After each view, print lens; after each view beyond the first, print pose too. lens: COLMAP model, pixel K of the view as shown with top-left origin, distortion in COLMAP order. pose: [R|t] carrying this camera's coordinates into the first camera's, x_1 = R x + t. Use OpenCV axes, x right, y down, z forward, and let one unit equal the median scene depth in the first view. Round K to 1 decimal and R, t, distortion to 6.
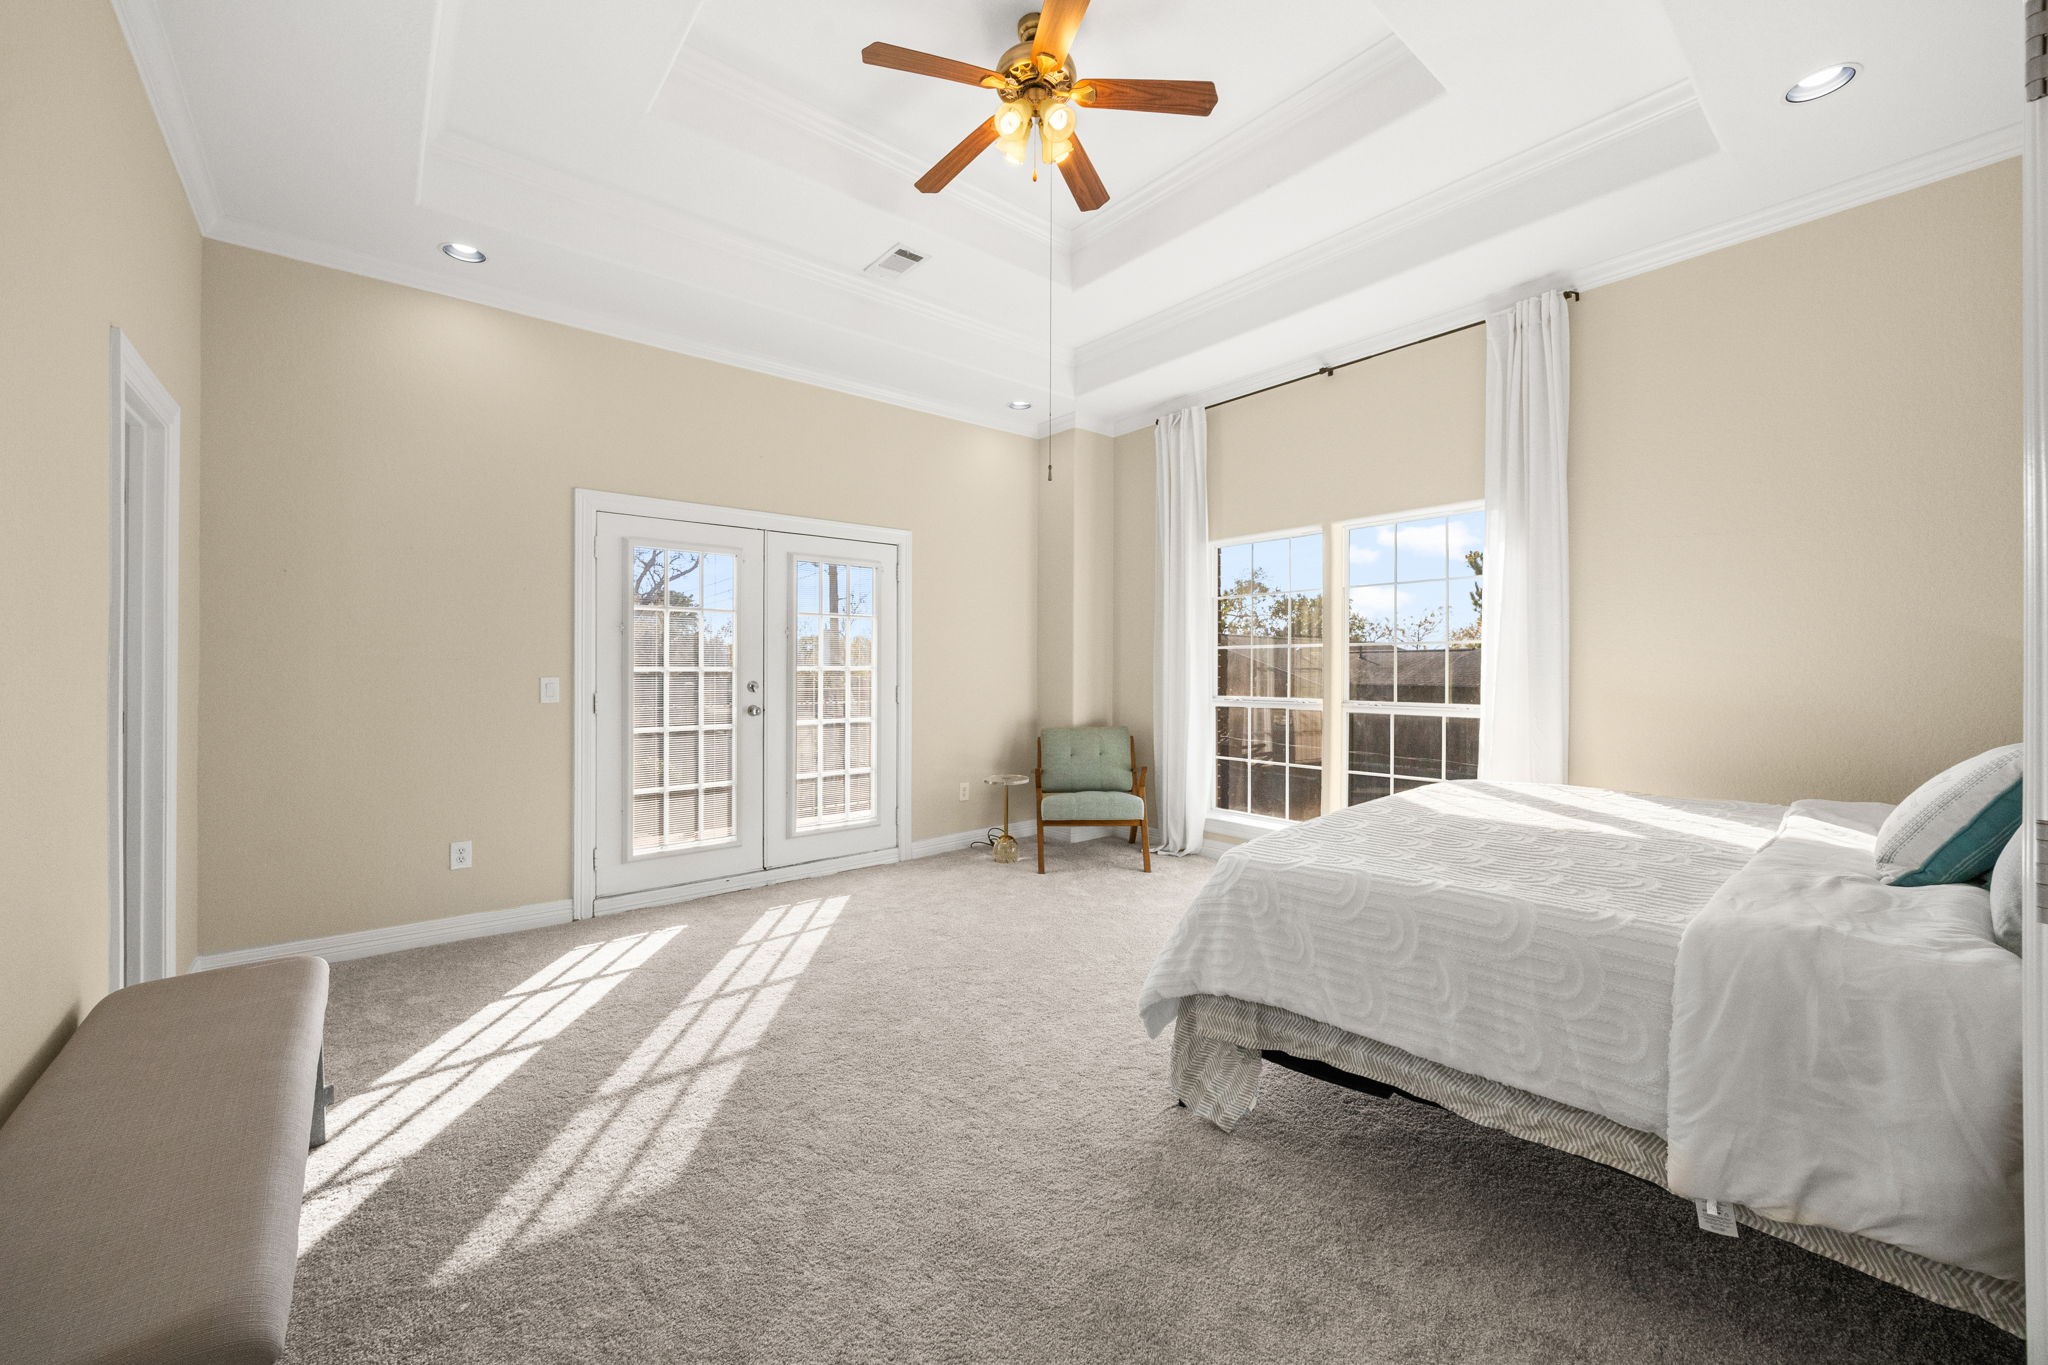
lens RADIAL K [[795.2, 0, 1015.3], [0, 795.2, 667.7], [0, 0, 1]] dist [-0.007206, -0.000062]
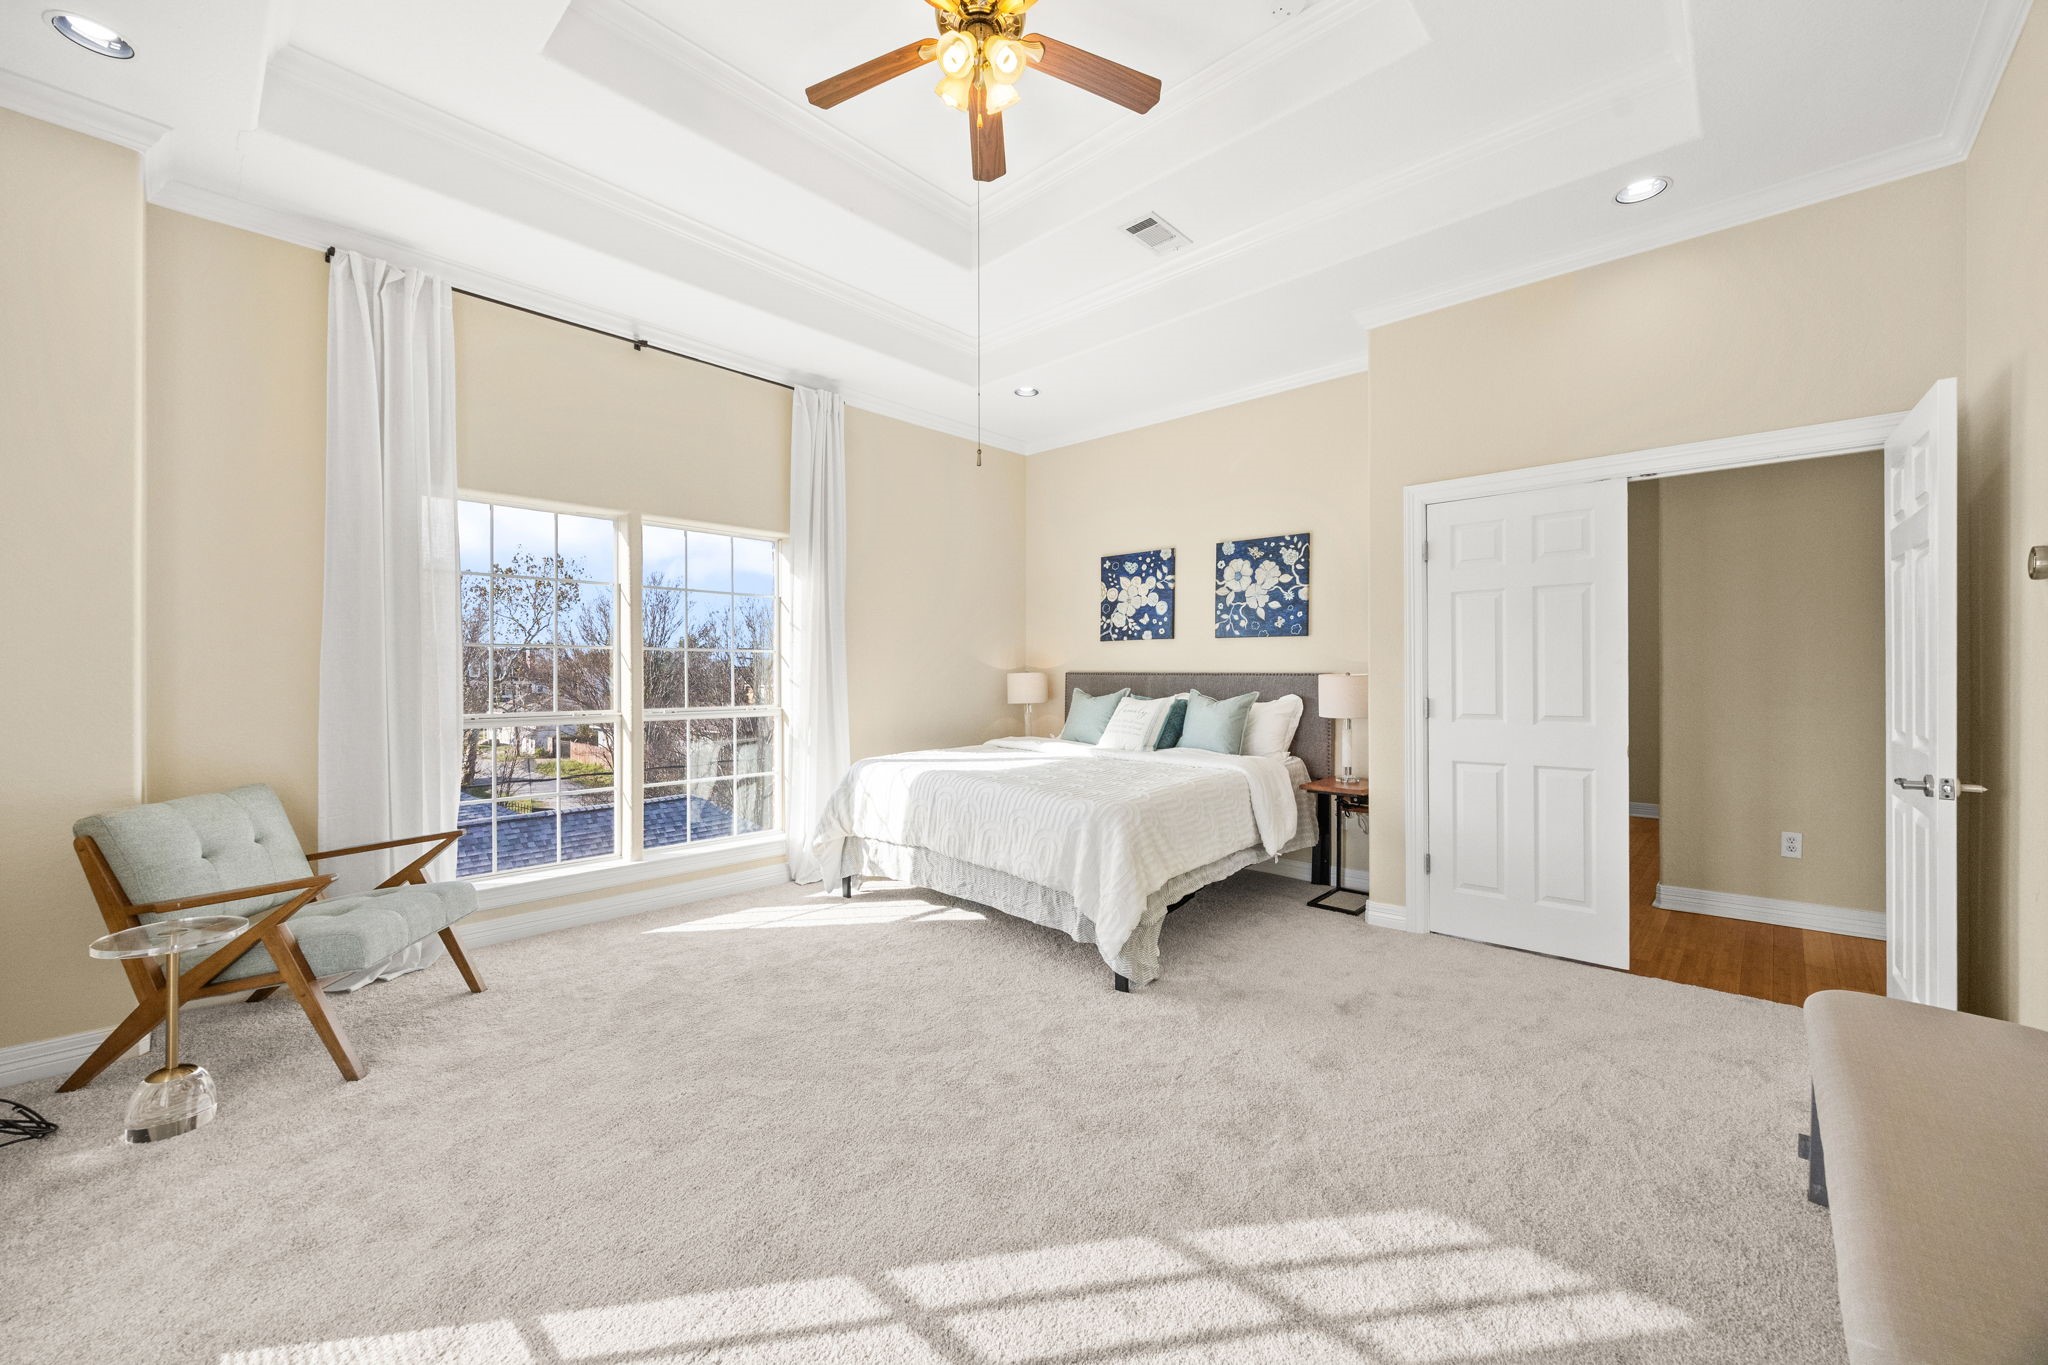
lens RADIAL K [[795.2, 0, 1028.5], [0, 795.2, 678.1], [0, 0, 1]] dist [-0.007206, -0.000062]
pose [[-0.142166, -0.003623, 0.989836, -0.661542], [0.003044, 0.999987, 0.004097, 0.004343], [-0.989838, 0.003595, -0.142153, 0.811116]]
